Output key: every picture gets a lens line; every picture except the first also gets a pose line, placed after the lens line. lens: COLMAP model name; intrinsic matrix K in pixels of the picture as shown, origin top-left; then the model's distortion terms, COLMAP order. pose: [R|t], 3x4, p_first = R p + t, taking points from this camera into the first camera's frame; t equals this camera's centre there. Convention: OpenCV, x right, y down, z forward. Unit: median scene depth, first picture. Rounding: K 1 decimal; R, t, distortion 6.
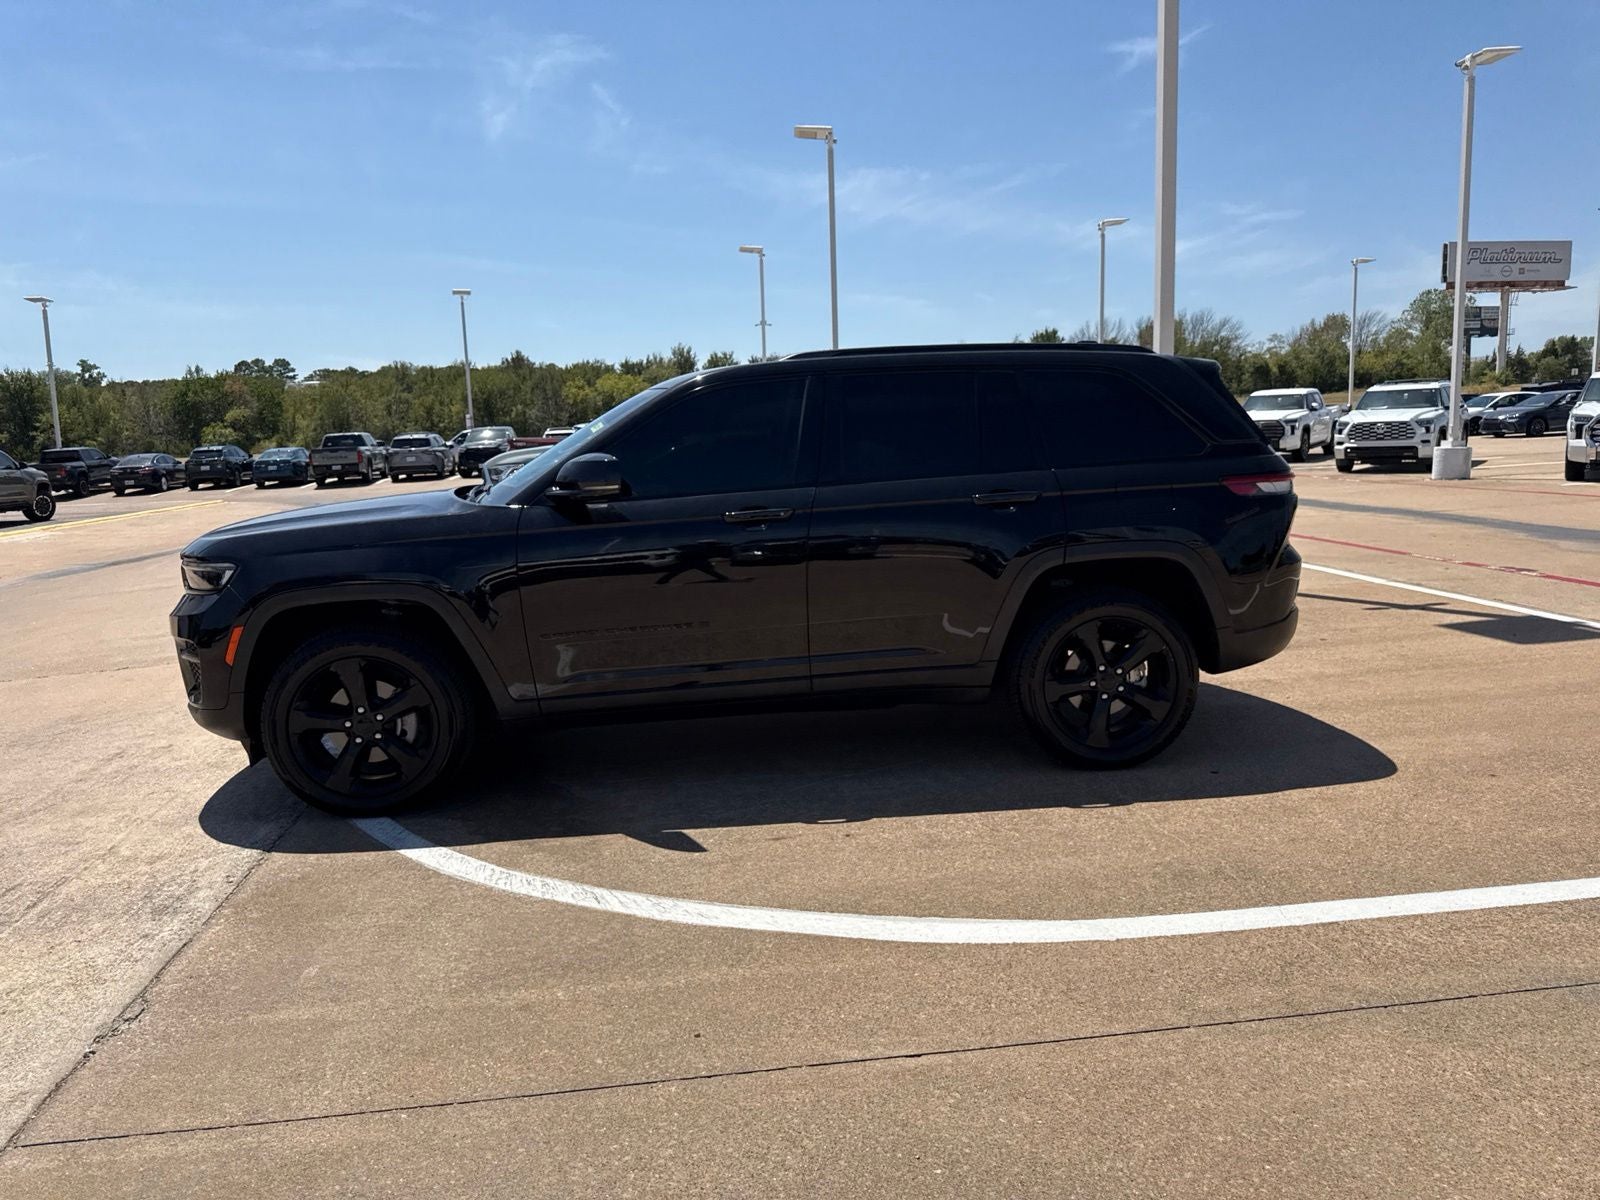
lens RADIAL K [[1125.8, 0, 795.5], [0, 1125.8, 601.2], [0, 0, 1]] dist [0.051667, -0.069309]
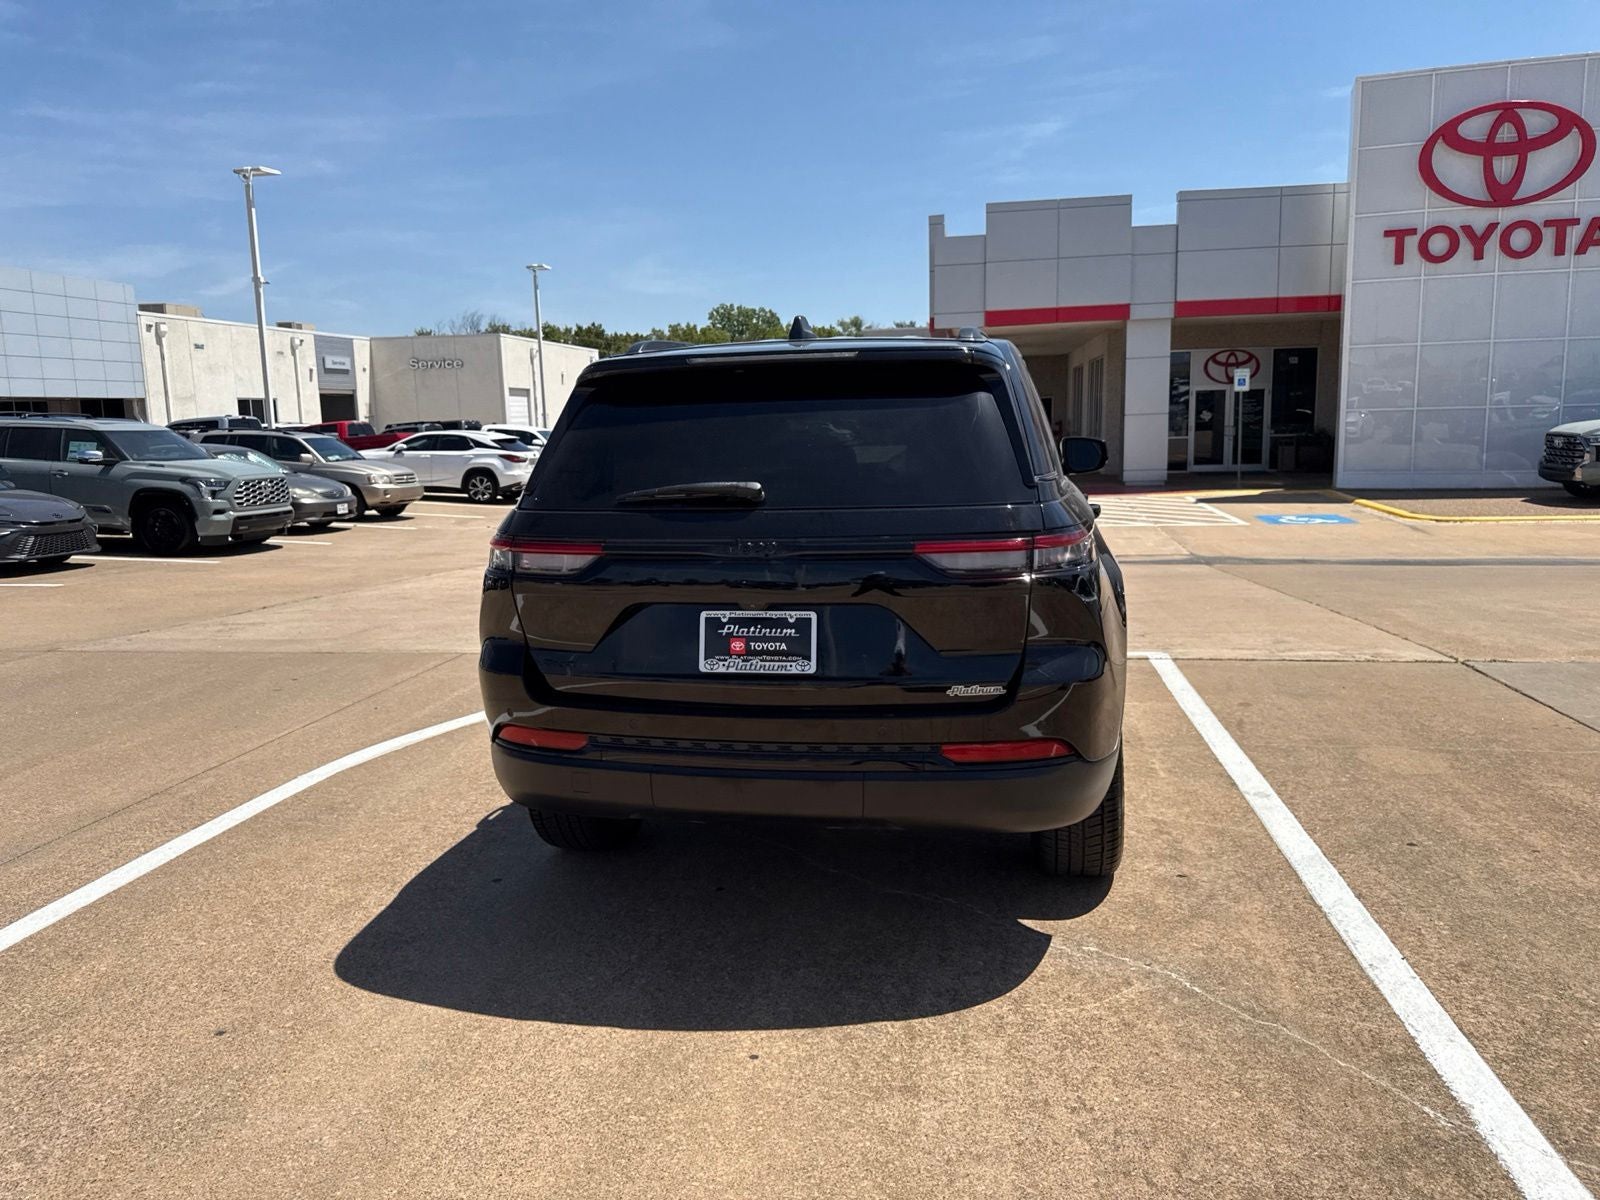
lens RADIAL K [[1140.0, 0, 794.7], [0, 1140.0, 578.1], [0, 0, 1]] dist [0.029477, -0.038234]
pose [[-0.286454, 0.168475, -0.943165, 1.130143], [-0.109300, 0.972245, 0.206866, -0.273548], [0.951839, 0.162345, -0.260089, 1.492315]]
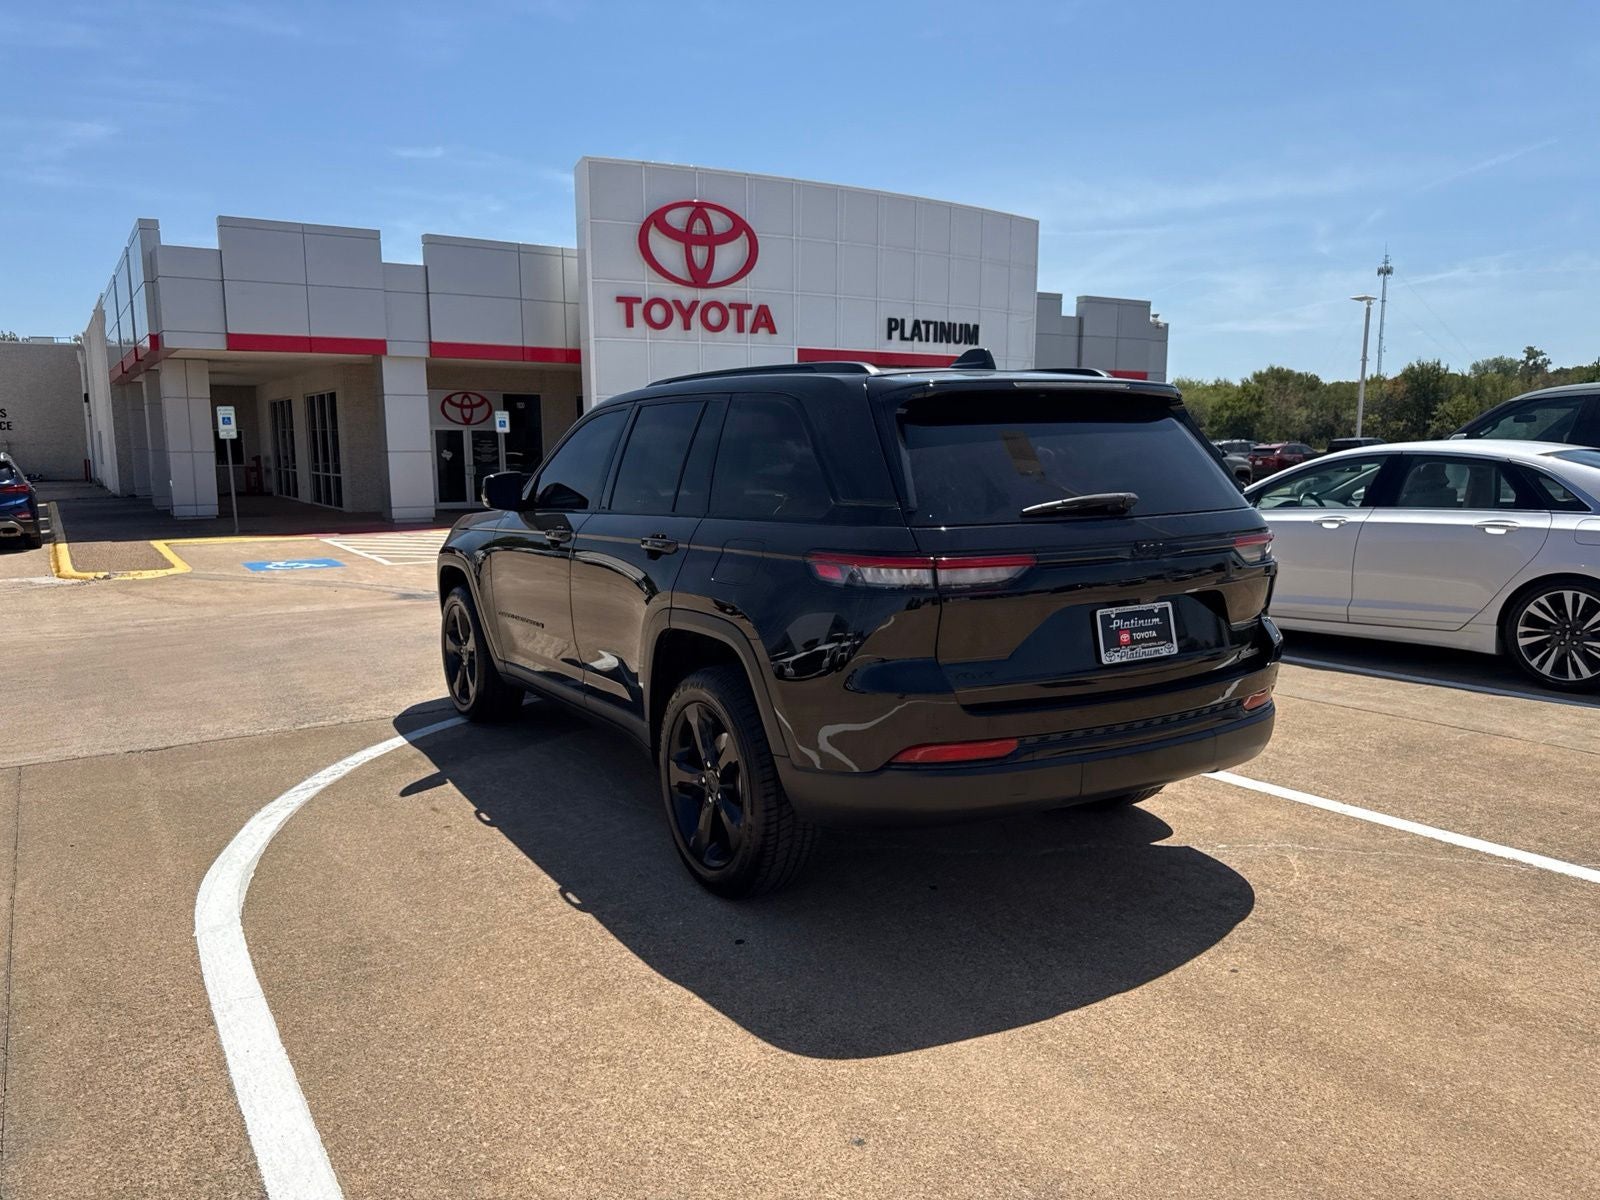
lens RADIAL K [[1121.1, 0, 797.6], [0, 1121.1, 611.7], [0, 0, 1]] dist [0.073015, -0.102988]
pose [[0.437679, 0.156901, -0.885336, 1.084663], [-0.139395, 0.984592, 0.105579, -0.156278], [0.888260, 0.077201, 0.452806, 0.738015]]
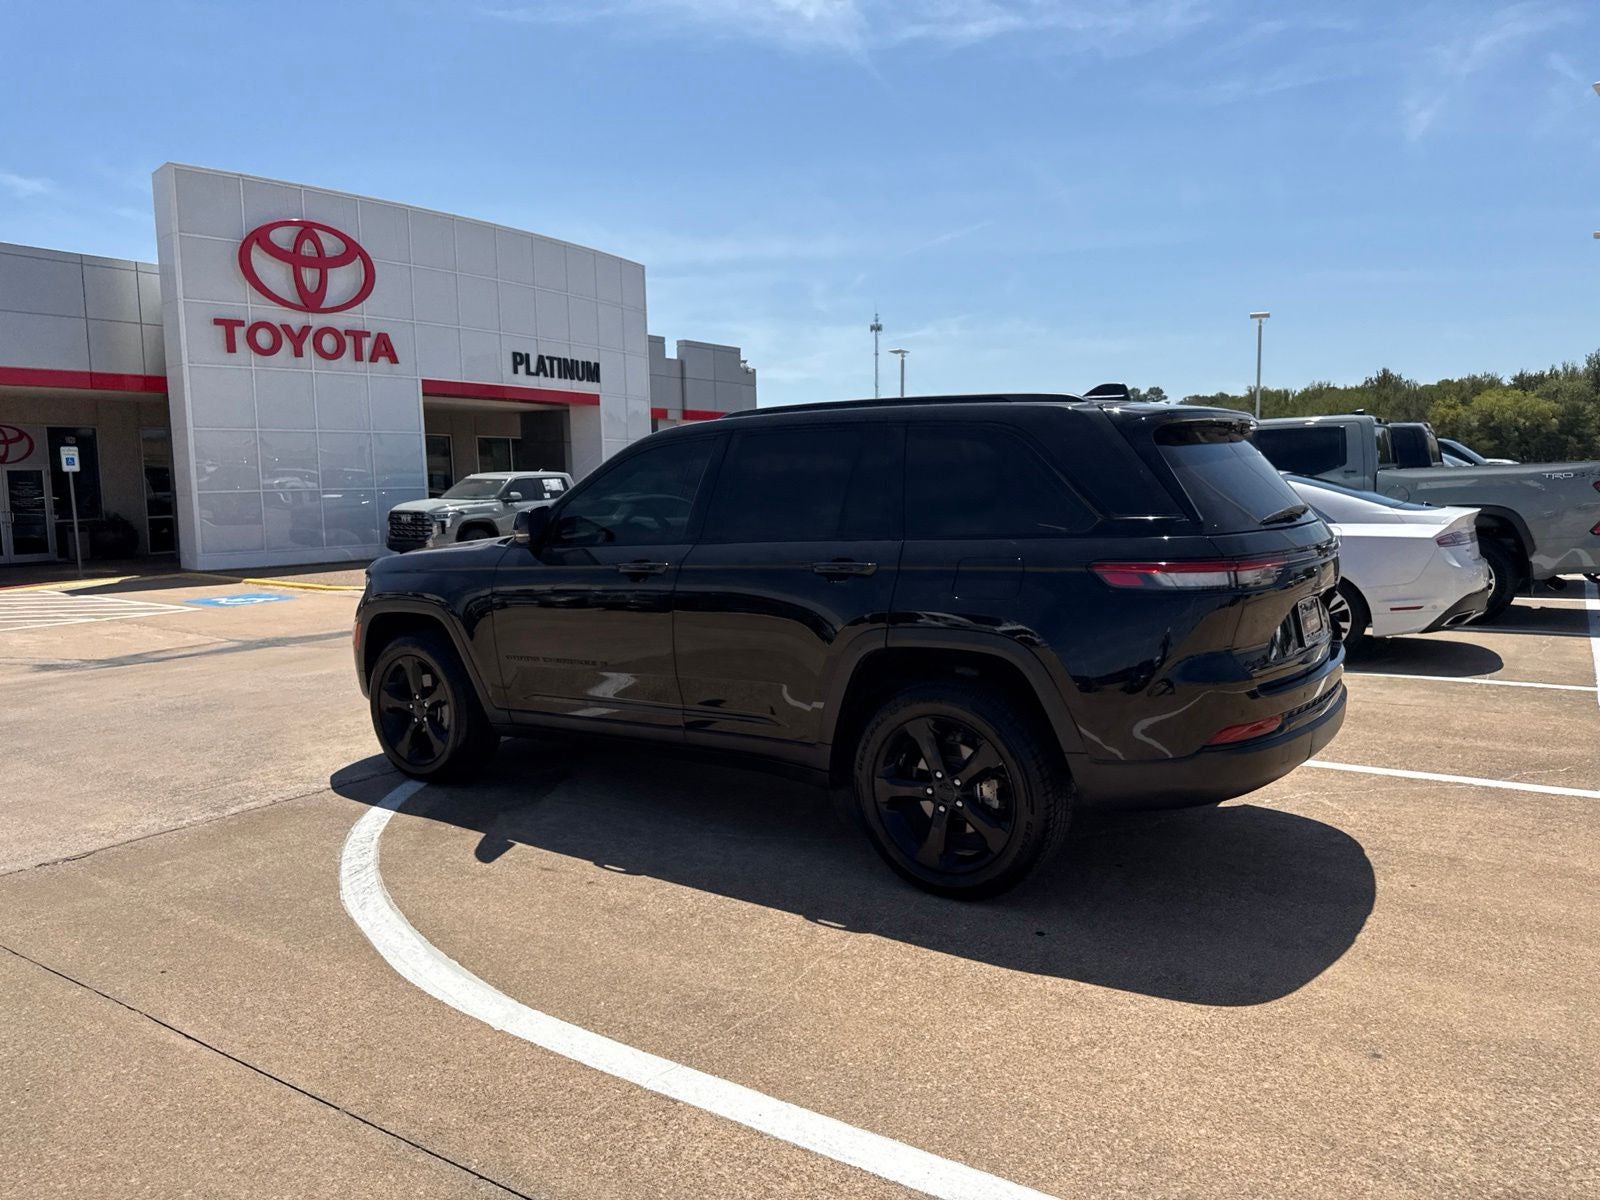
lens RADIAL K [[1124.8, 0, 796.2], [0, 1124.8, 593.1], [0, 0, 1]] dist [0.054774, -0.074542]
pose [[0.750047, 0.083147, -0.656137, 0.797555], [-0.101628, 0.994773, 0.009886, -0.080626], [0.653530, 0.059267, 0.754577, 0.304422]]
